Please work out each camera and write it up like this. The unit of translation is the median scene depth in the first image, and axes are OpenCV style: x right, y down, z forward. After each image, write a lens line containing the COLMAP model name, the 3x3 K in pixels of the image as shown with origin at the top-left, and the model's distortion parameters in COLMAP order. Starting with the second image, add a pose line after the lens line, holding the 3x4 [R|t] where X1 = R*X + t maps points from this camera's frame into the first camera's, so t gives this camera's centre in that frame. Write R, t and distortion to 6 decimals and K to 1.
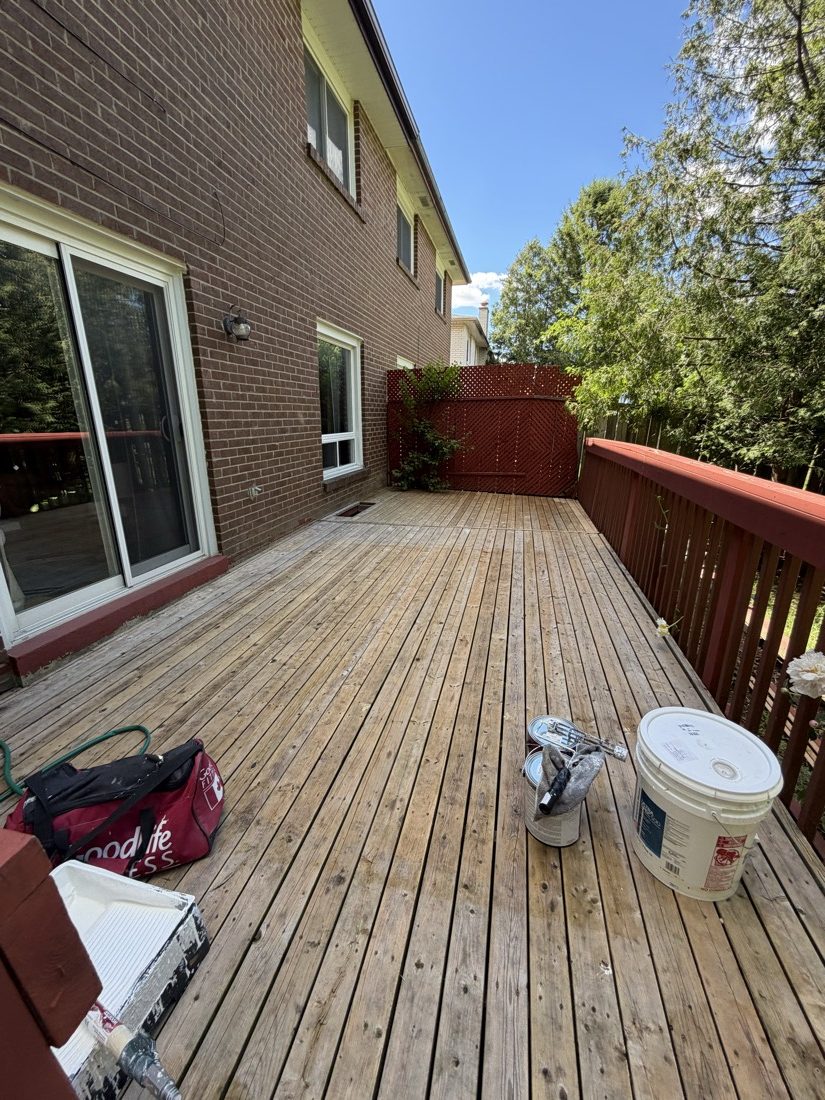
lens RADIAL K [[442.8, 0, 412.5], [0, 442.8, 550.0], [0, 0, 1]] dist [-0.000936, 0.000005]
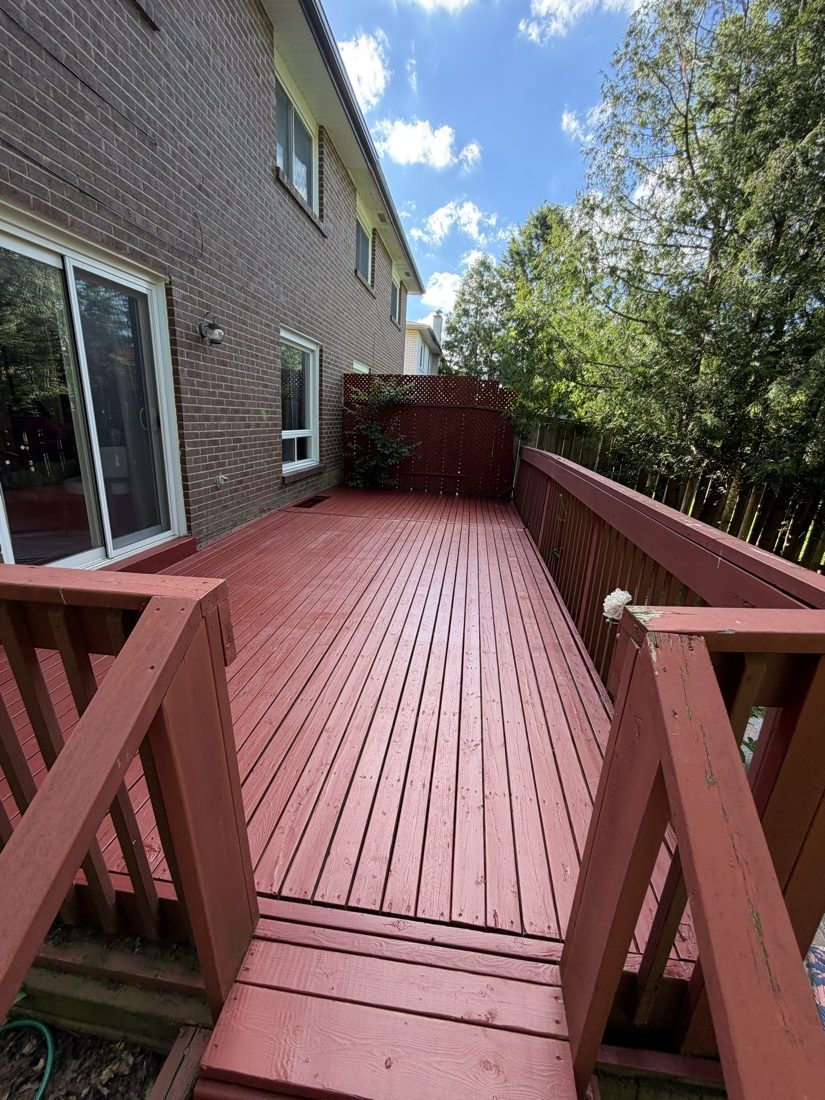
lens RADIAL K [[442.8, 0, 412.5], [0, 442.8, 550.0], [0, 0, 1]] dist [-0.000936, 0.000005]
pose [[0.993707, 0.022113, 0.109810, -0.000247], [-0.021957, 0.999755, -0.002628, 0.036942], [-0.109842, 0.000201, 0.993949, -0.155127]]
